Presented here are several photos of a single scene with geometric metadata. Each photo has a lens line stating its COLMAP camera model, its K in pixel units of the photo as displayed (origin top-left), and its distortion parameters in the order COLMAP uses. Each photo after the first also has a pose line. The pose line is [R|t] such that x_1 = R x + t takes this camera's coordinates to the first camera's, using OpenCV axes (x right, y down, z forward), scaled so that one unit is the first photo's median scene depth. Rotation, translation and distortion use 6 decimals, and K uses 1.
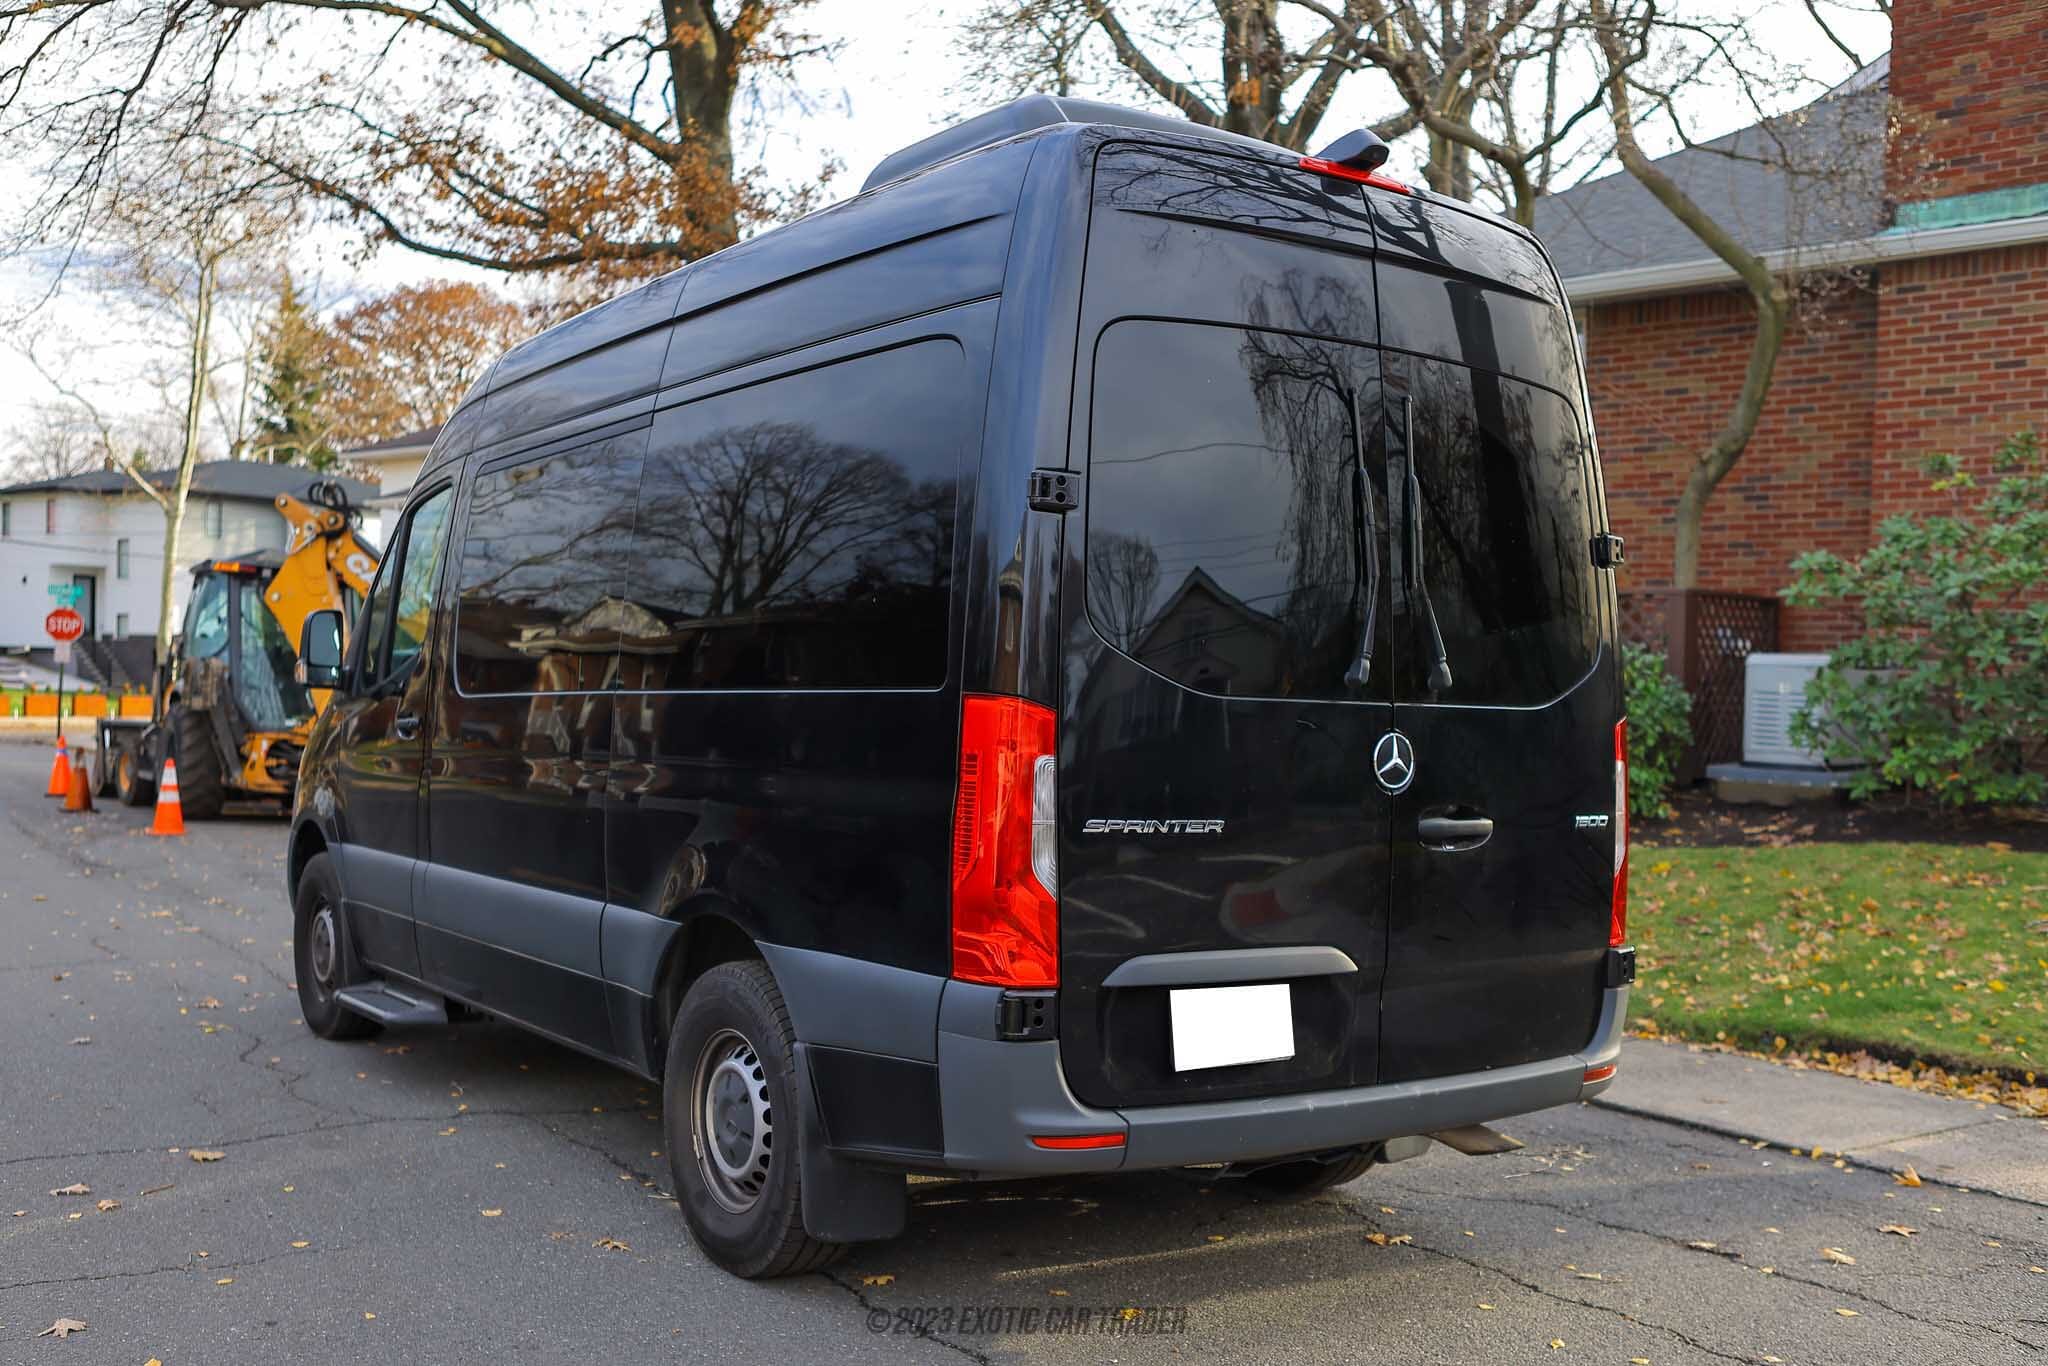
lens RADIAL K [[1953.0, 0, 1019.7], [0, 1953.0, 699.3], [0, 0, 1]] dist [-0.003372, 0.000000]
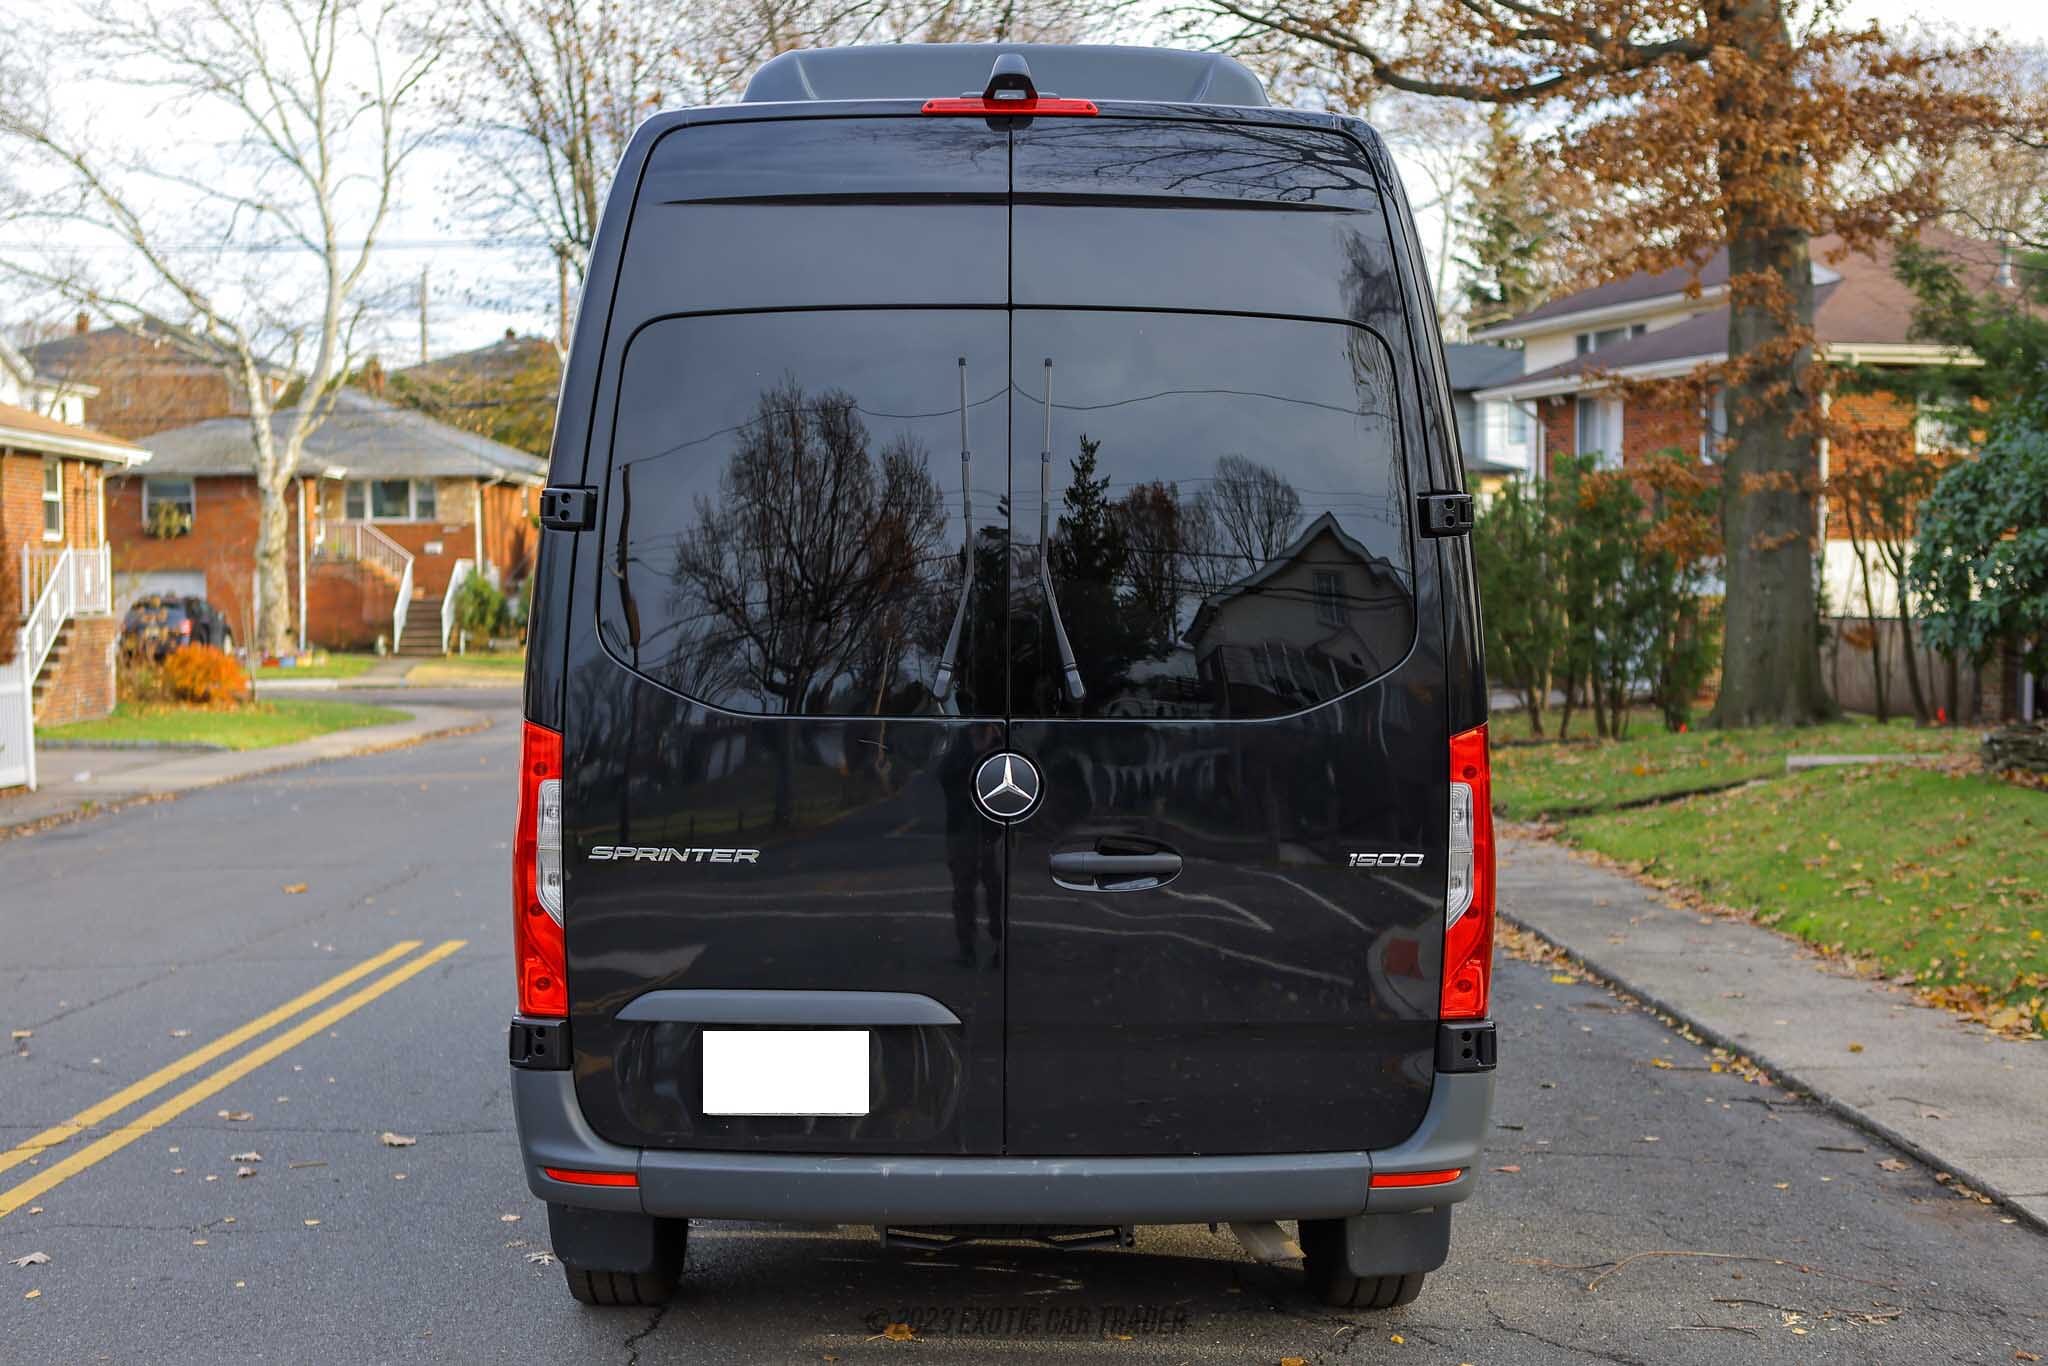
lens RADIAL K [[2599.5, 0, 1022.6], [0, 2599.5, 678.3], [0, 0, 1]] dist [0.008333, 0.000000]
pose [[0.845809, -0.007902, -0.533428, 0.841697], [0.017663, 0.999757, 0.013197, -0.032240], [0.533194, -0.020585, 0.845743, 0.025251]]
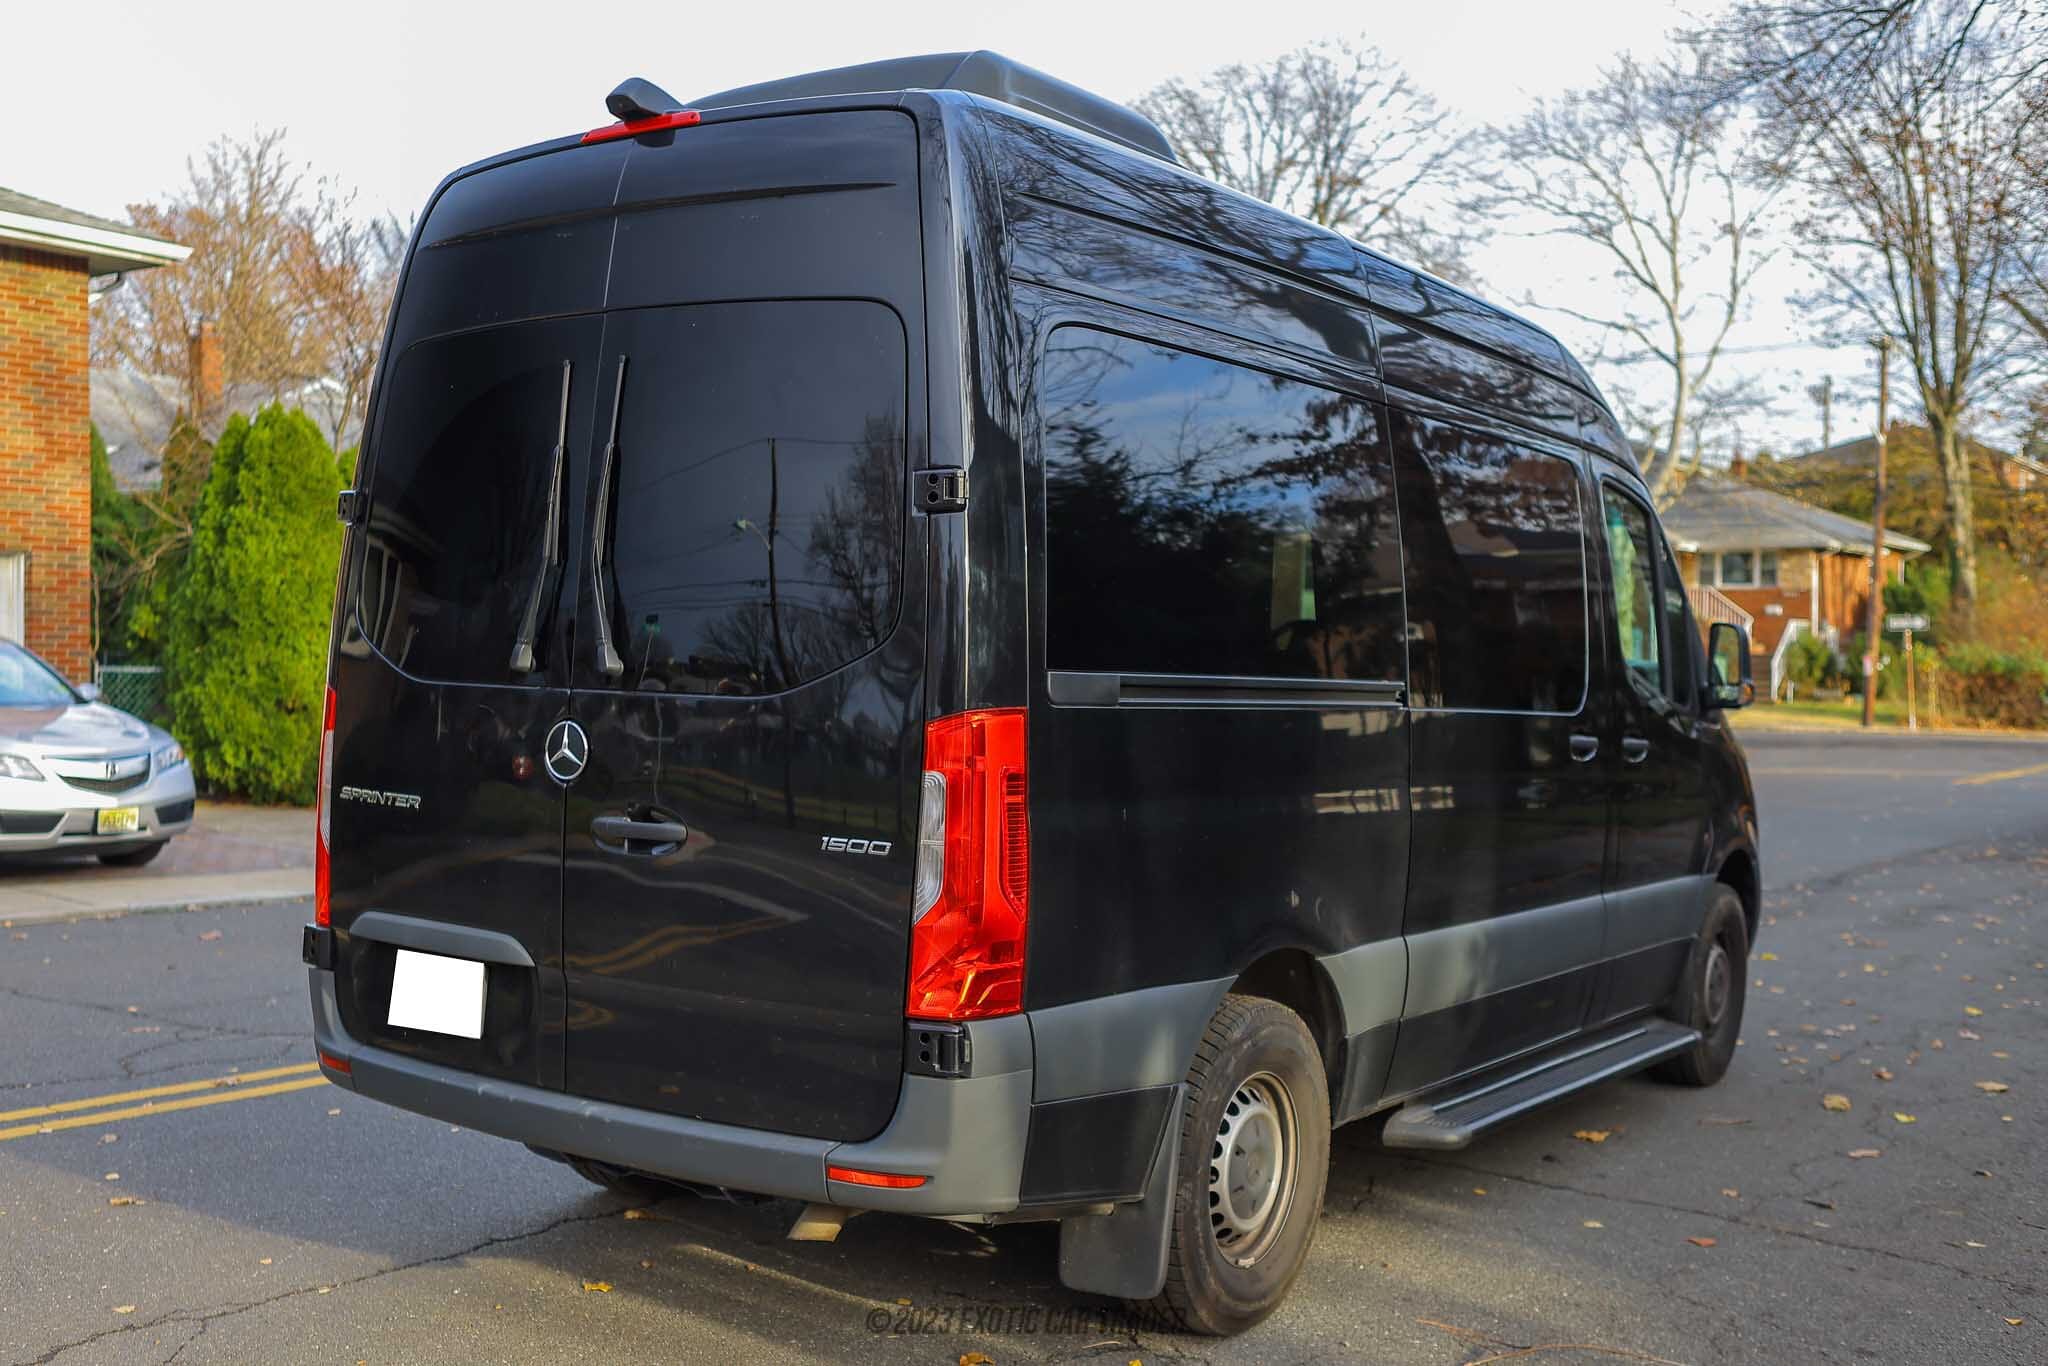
lens RADIAL K [[2117.8, 0, 1026.0], [0, 2117.8, 680.5], [0, 0, 1]] dist [0.008157, 0.000000]
pose [[0.354638, -0.003265, -0.934998, 1.265134], [-0.013838, 0.999866, -0.008740, 0.003917], [0.934901, 0.016039, 0.354545, 0.870365]]
